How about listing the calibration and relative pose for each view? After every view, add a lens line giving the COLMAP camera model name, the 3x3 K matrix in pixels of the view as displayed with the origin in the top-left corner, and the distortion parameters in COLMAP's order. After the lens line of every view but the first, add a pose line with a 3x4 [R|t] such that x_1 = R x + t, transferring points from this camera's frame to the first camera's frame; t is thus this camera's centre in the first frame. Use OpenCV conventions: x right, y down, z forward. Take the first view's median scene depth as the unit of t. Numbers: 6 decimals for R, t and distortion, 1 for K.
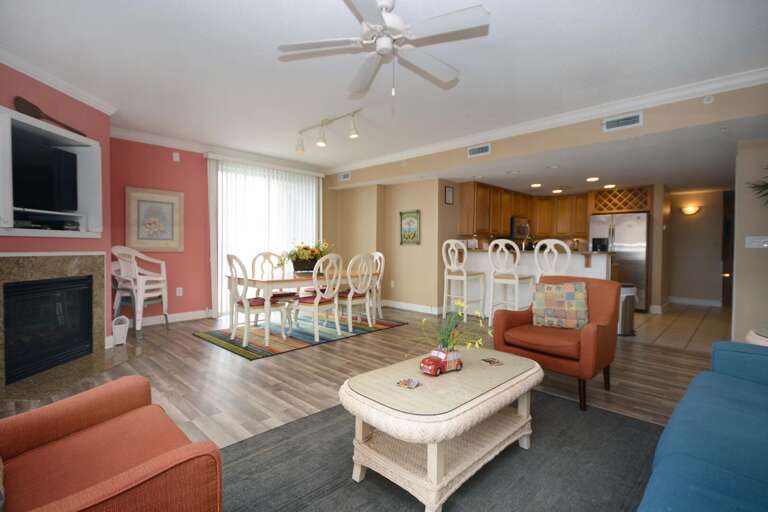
lens RADIAL K [[371.8, 0, 384.0], [0, 371.8, 256.0], [0, 0, 1]] dist [0.002824, 0.000561]
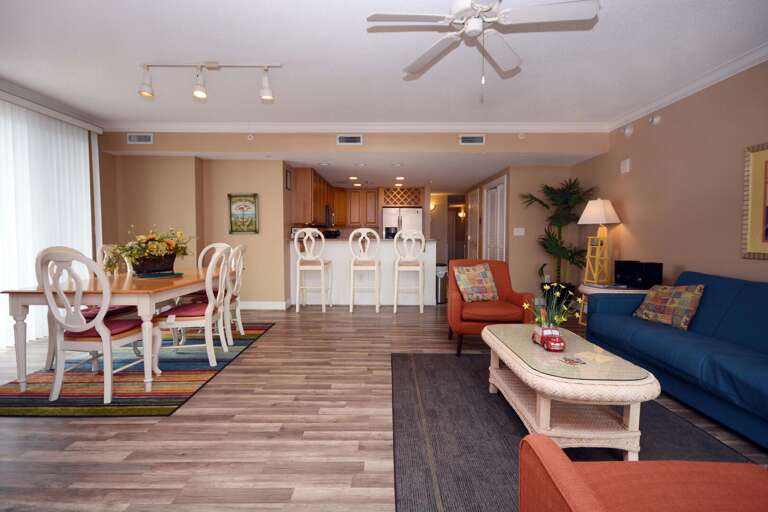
lens RADIAL K [[371.8, 0, 384.0], [0, 371.8, 256.0], [0, 0, 1]] dist [0.002824, 0.000561]
pose [[0.717345, -0.045434, 0.695235, -0.353946], [0.020969, 0.998827, 0.043638, -0.010656], [-0.696402, -0.016725, 0.717457, 0.191488]]
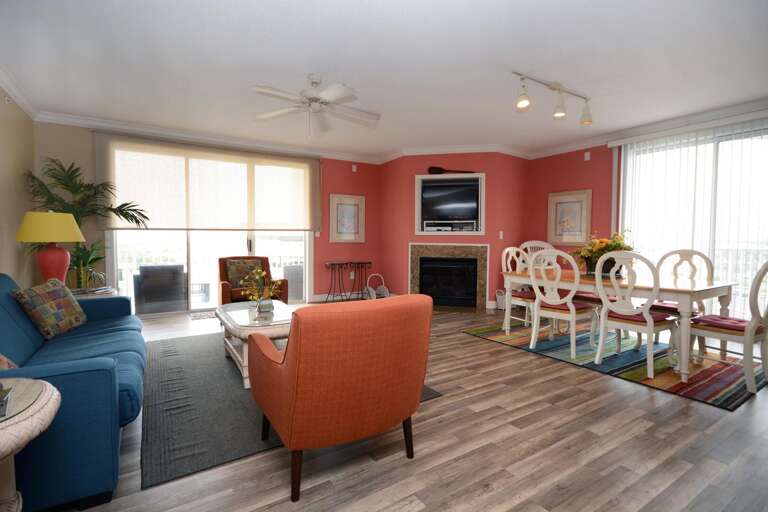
lens RADIAL K [[371.8, 0, 384.0], [0, 371.8, 256.0], [0, 0, 1]] dist [0.002824, 0.000561]
pose [[-0.226108, 0.036873, -0.973404, 0.599283], [-0.033818, 0.998384, 0.045675, -0.013238], [0.973515, 0.043246, -0.224495, 0.681408]]
